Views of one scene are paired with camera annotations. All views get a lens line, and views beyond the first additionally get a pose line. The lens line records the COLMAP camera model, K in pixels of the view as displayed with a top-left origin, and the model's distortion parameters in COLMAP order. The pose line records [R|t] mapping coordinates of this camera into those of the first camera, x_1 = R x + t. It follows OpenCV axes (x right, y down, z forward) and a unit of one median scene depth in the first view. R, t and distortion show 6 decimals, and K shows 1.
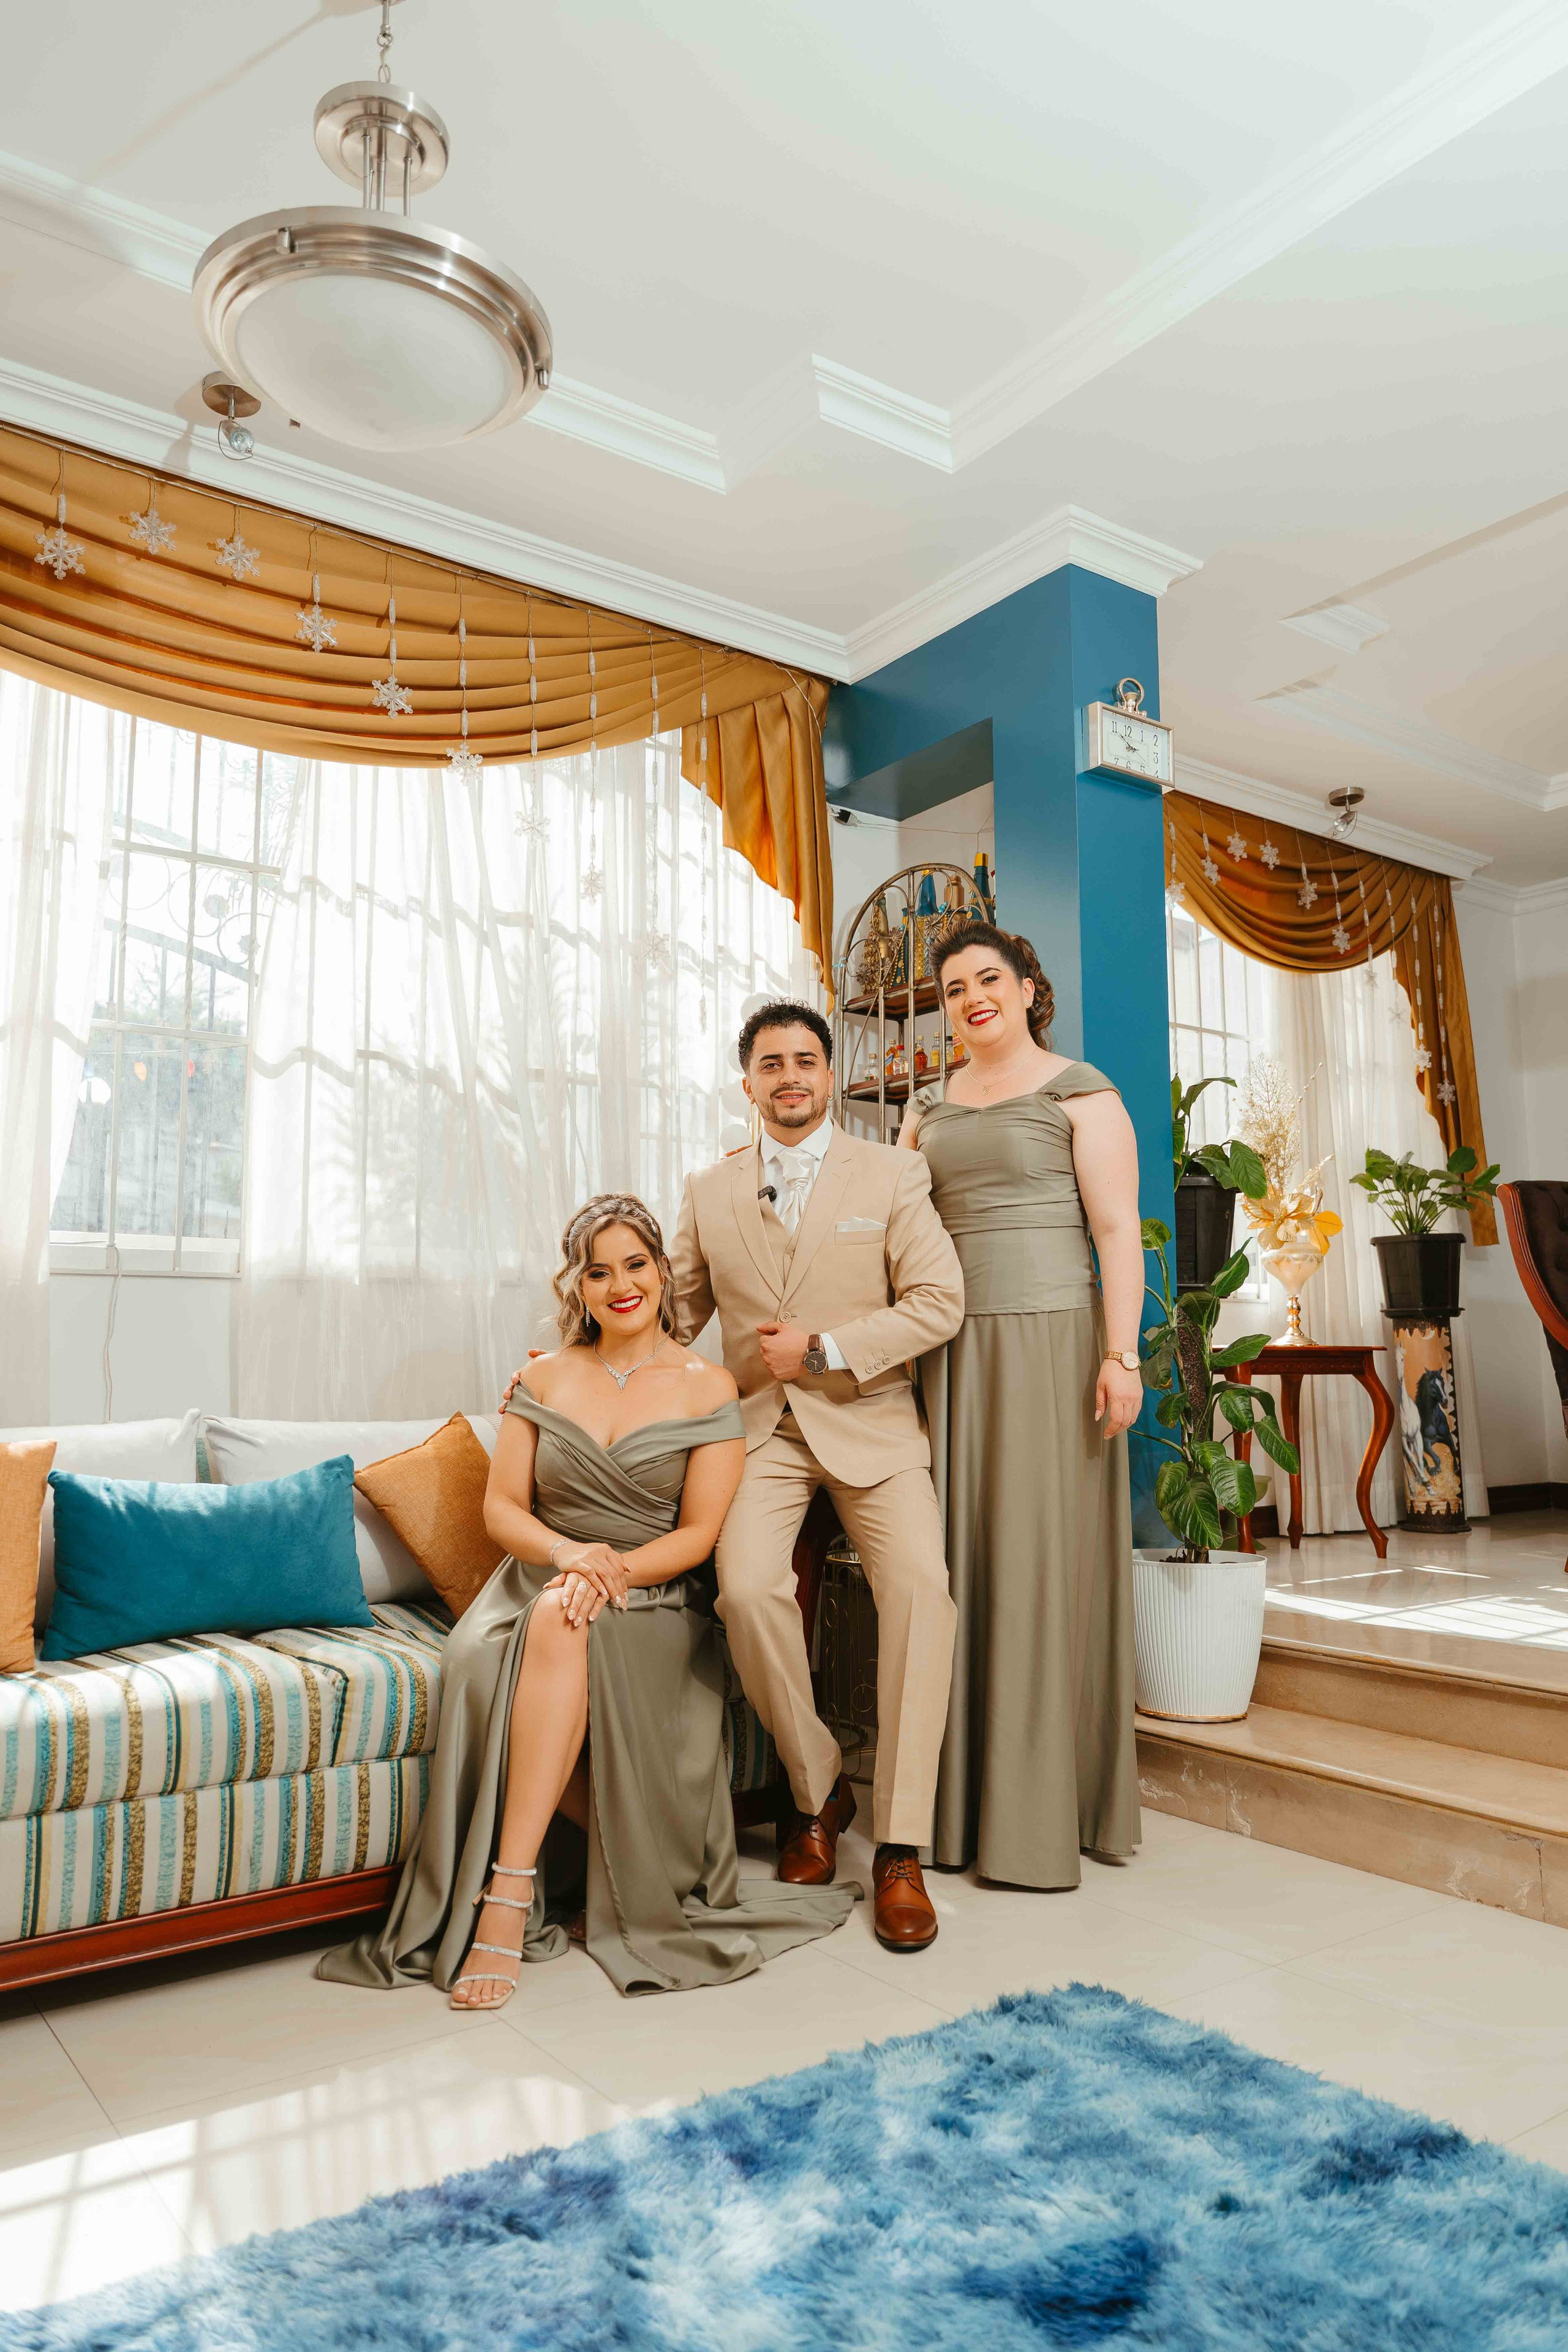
lens RADIAL K [[1582.8, 0, 787.2], [0, 1582.8, 1181.6], [0, 0, 1]] dist [0.001195, -0.014208]
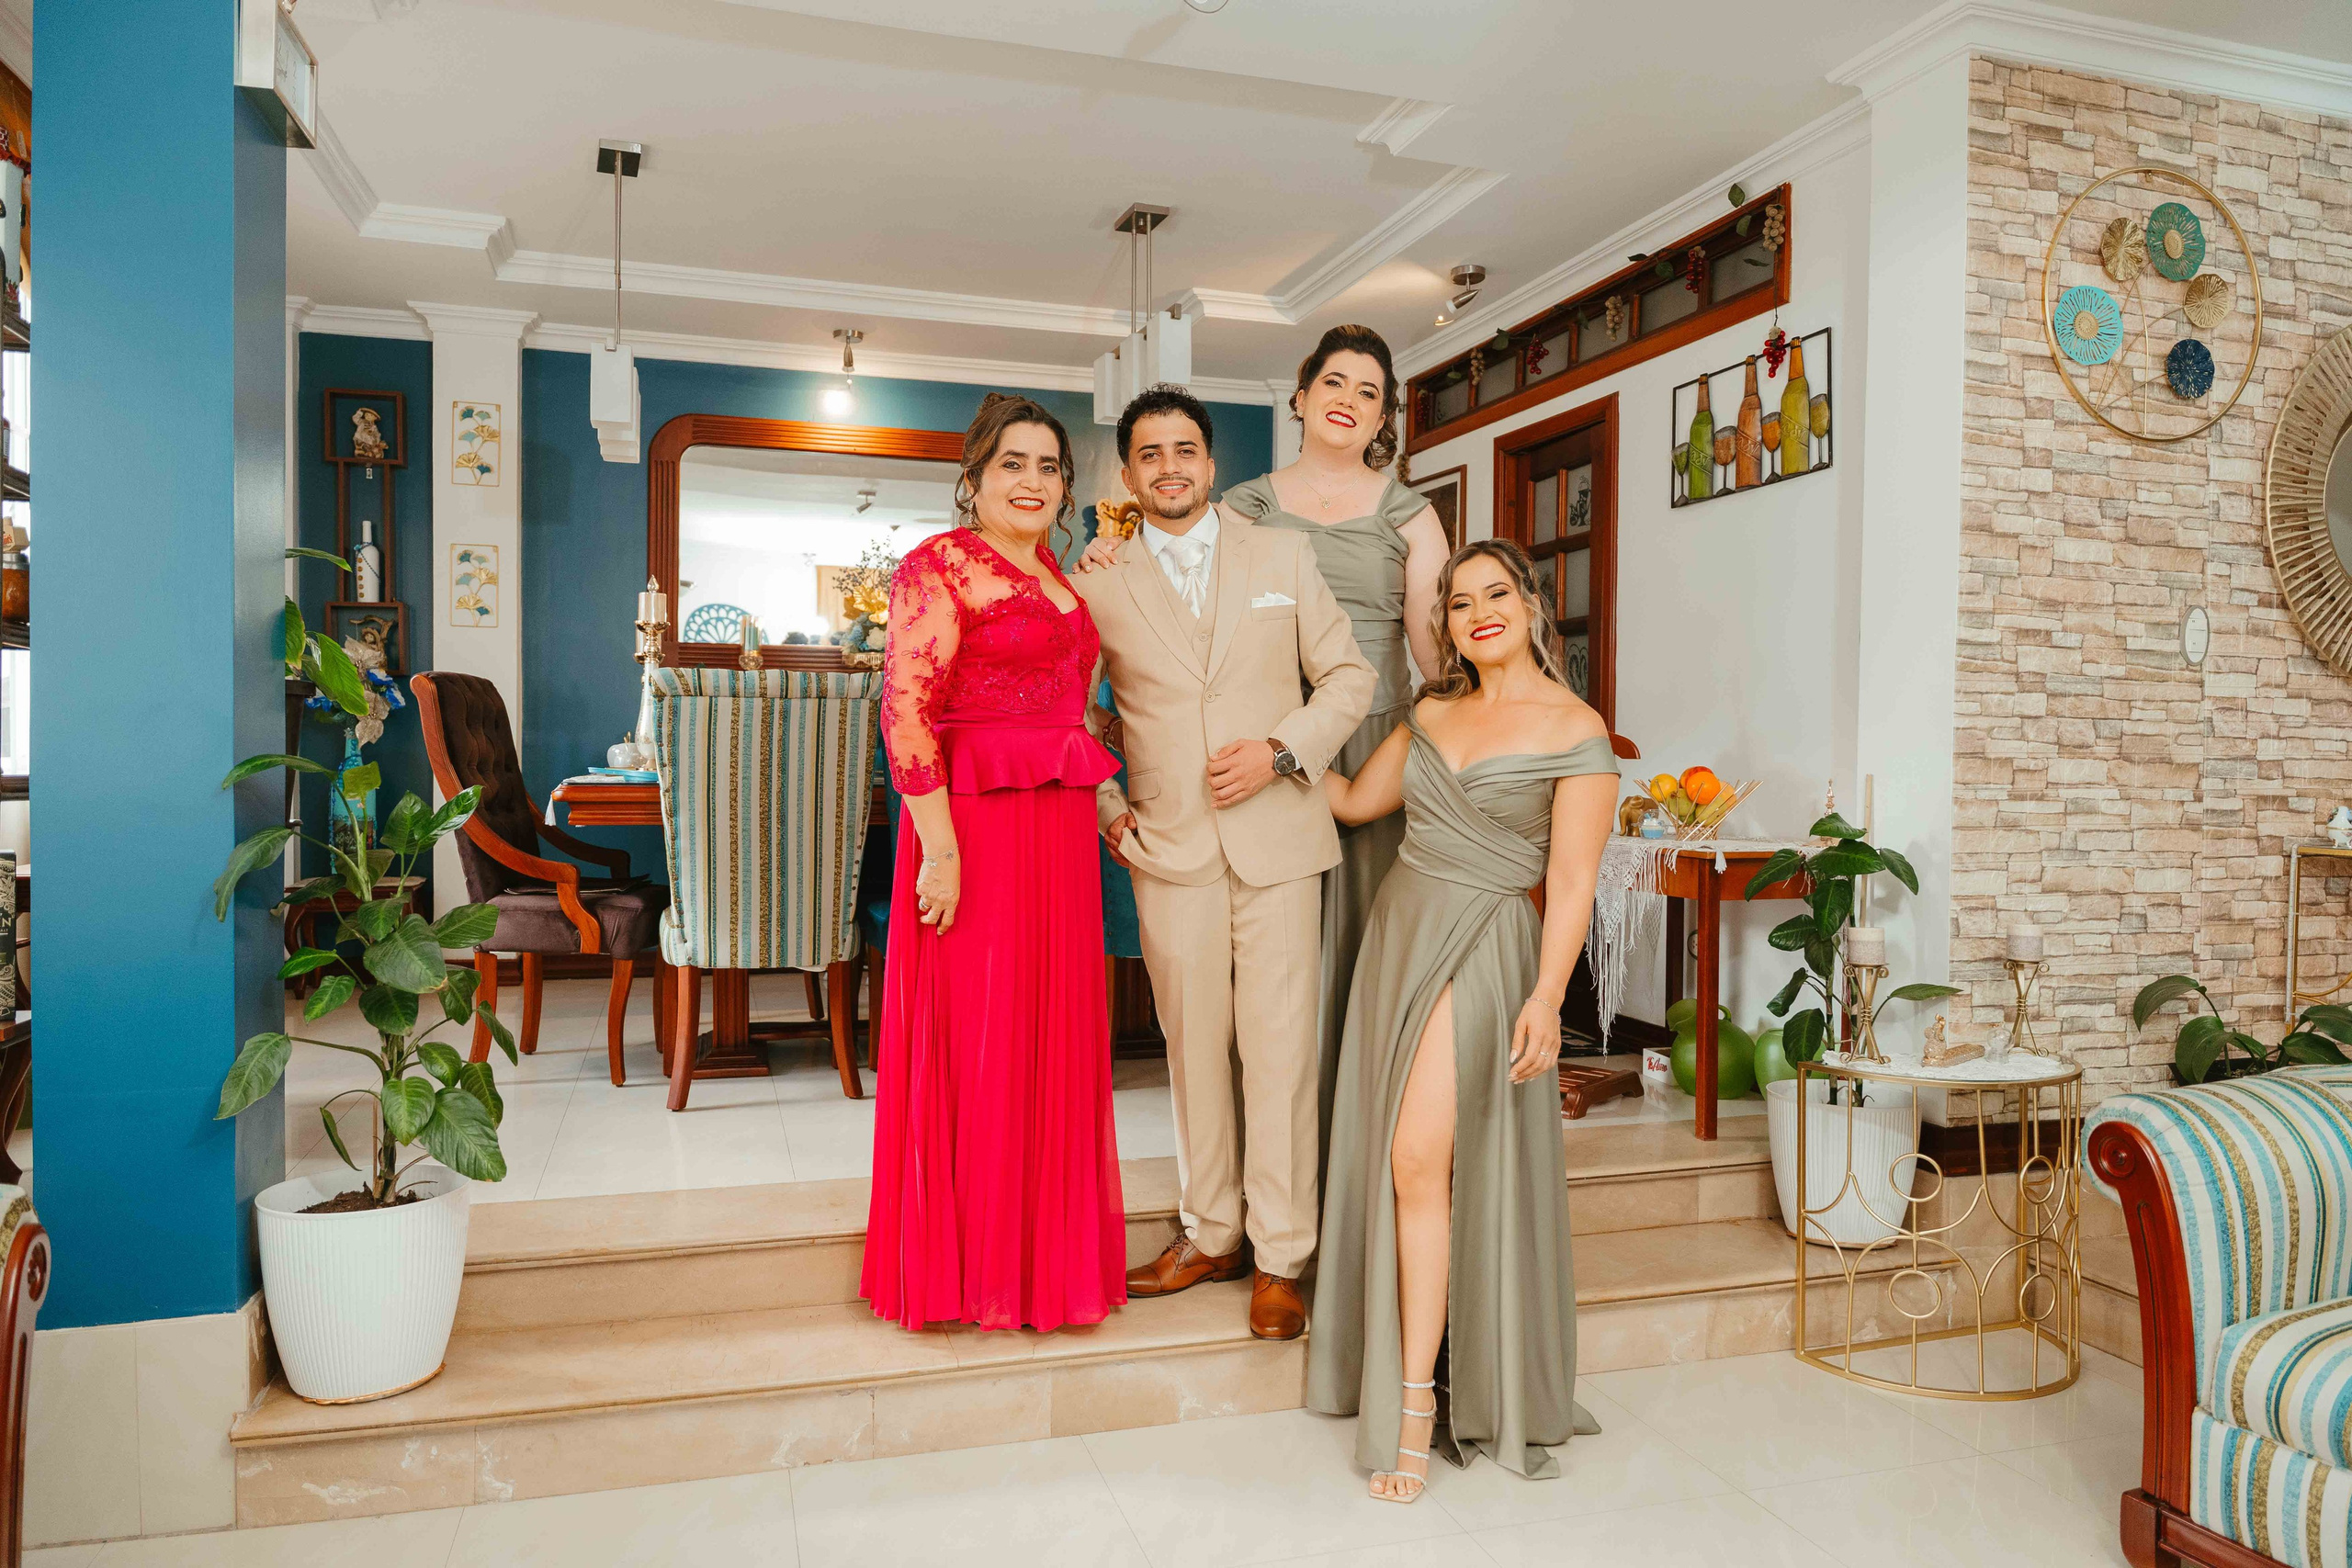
lens RADIAL K [[1554.0, 0, 1171.5], [0, 1554.0, 792.8], [0, 0, 1]] dist [0.007057, -0.013057]
pose [[0.326923, -0.015357, 0.944926, -0.336587], [-0.125243, 0.990345, 0.059427, -0.051996], [-0.936715, -0.137773, 0.321843, 0.397461]]
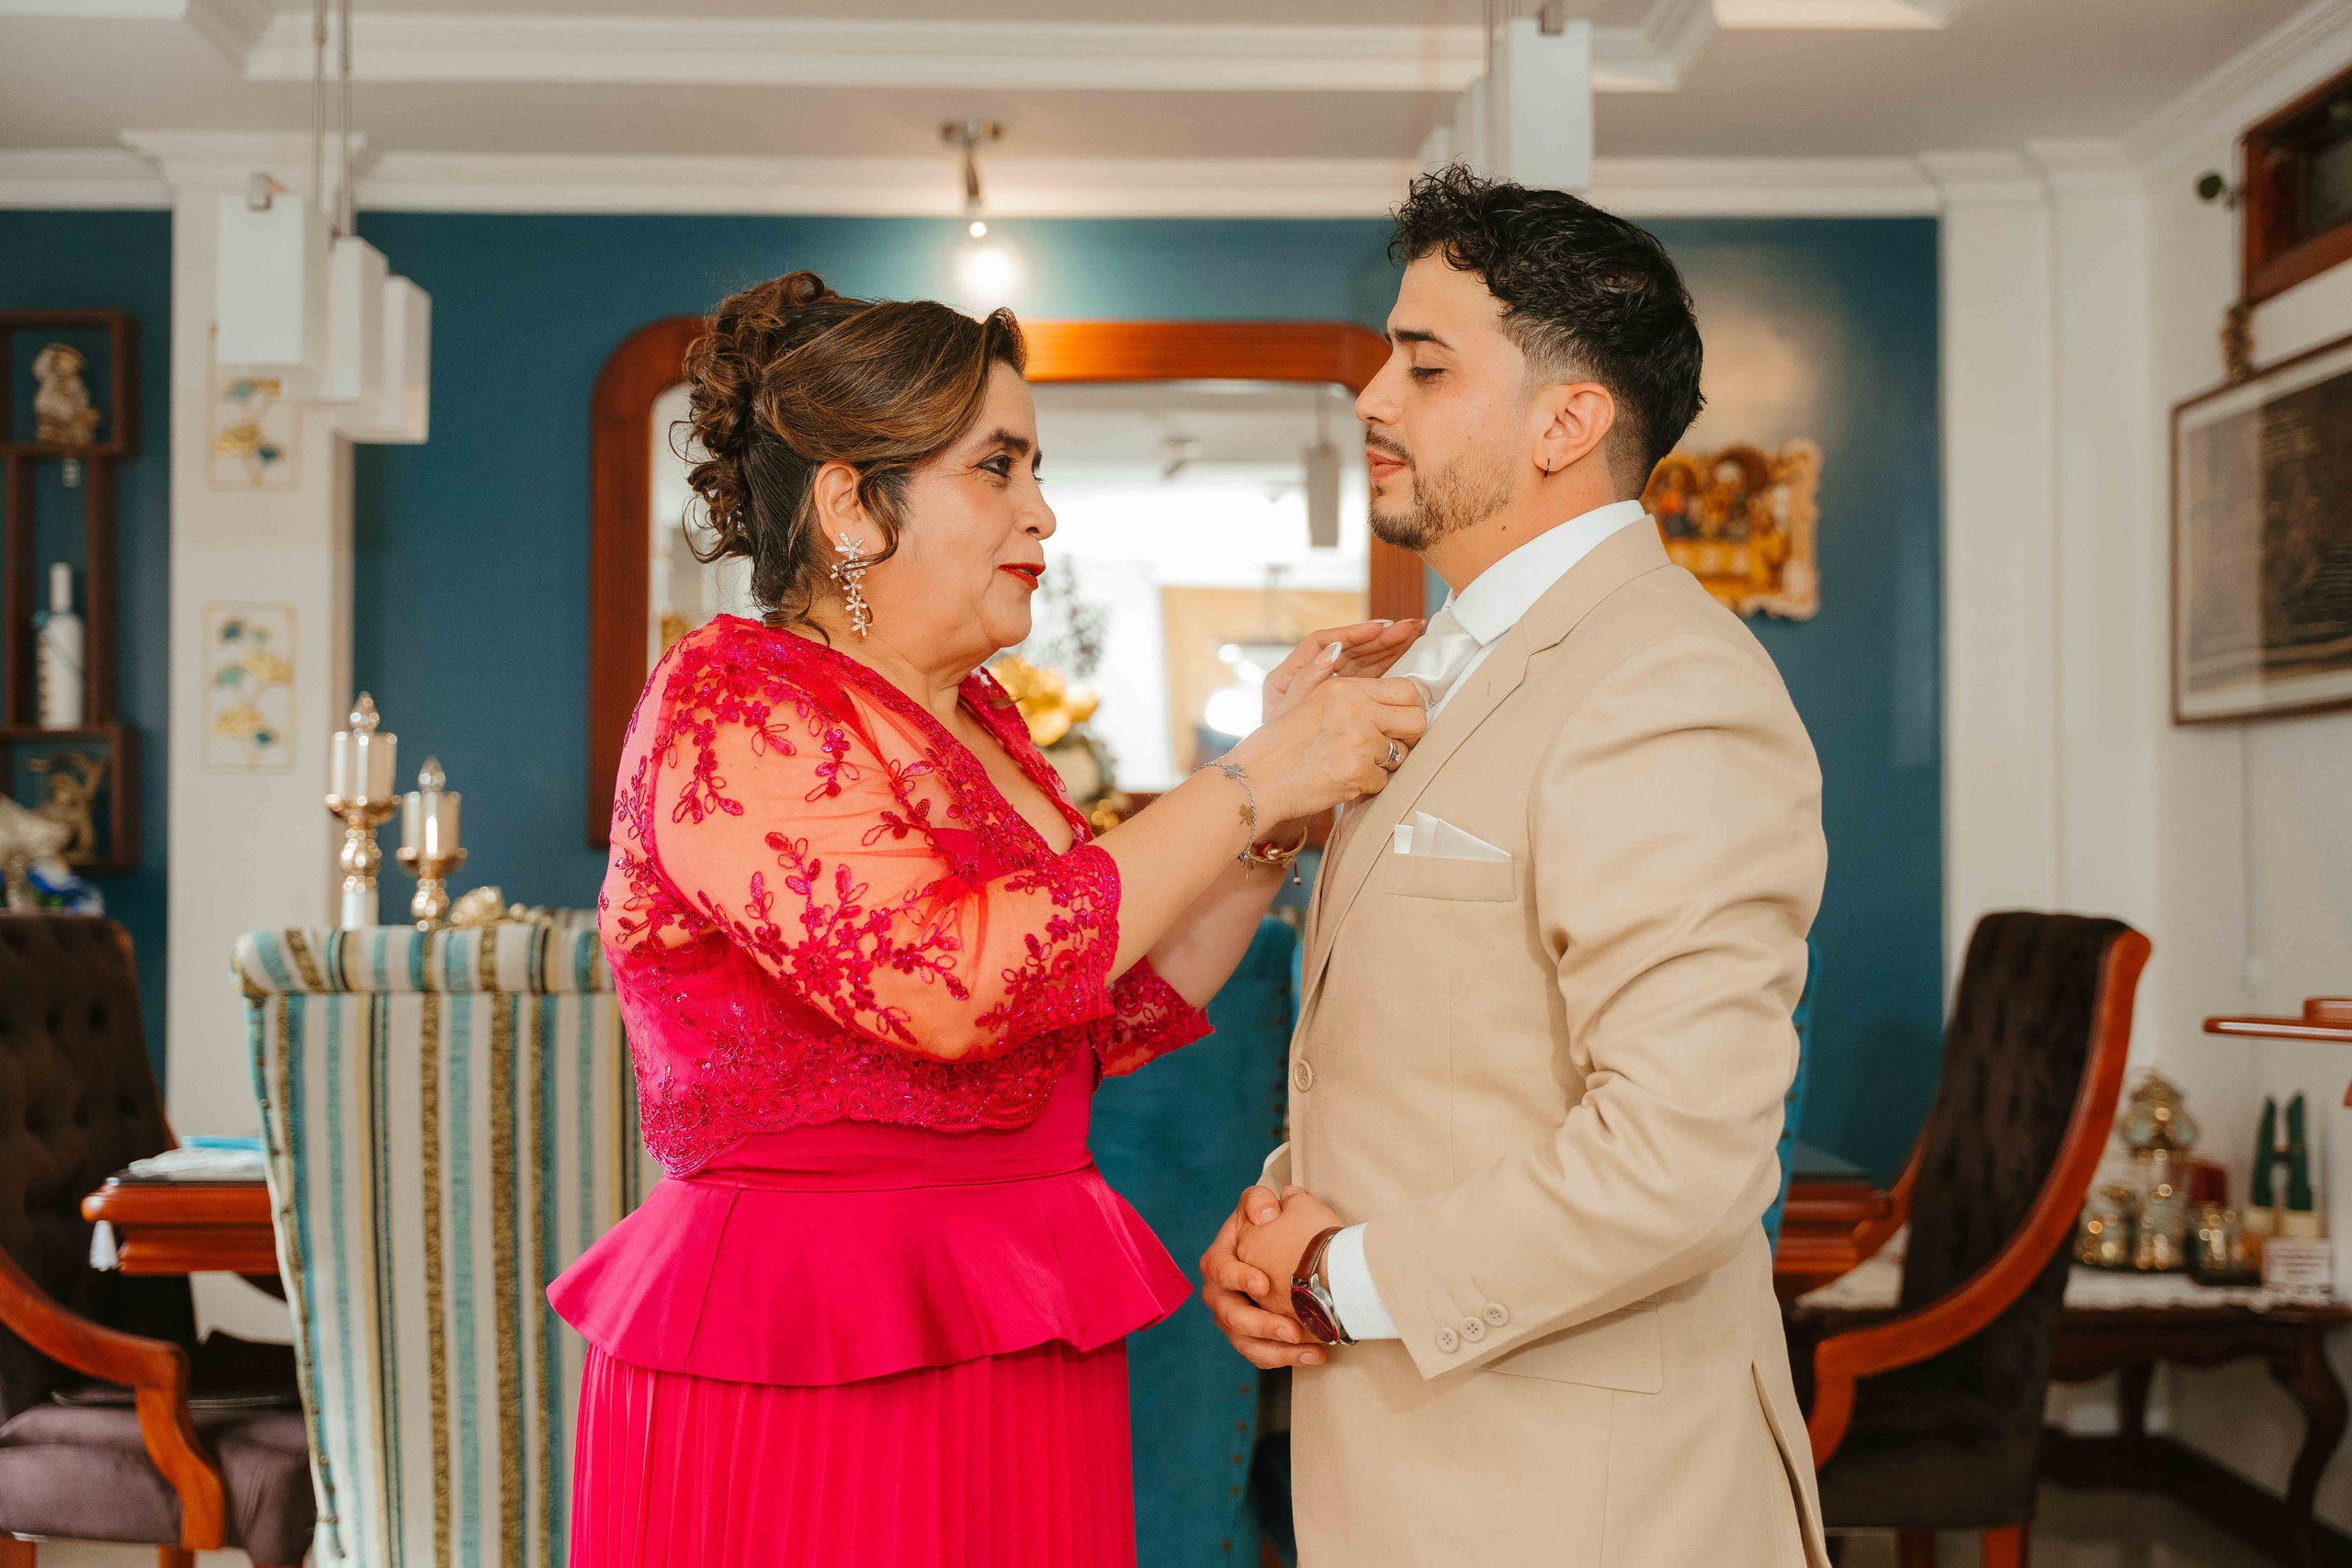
lens RADIAL K [[2867.1, 0, 1197.6], [0, 2867.1, 808.3], [0, 0, 1]] dist [0.022245, 0.030000]
pose [[0.563456, 0.022424, 0.825842, 0.020802], [-0.101068, 0.993994, 0.041967, -0.131545], [-0.819941, -0.107113, 0.562338, 0.377448]]
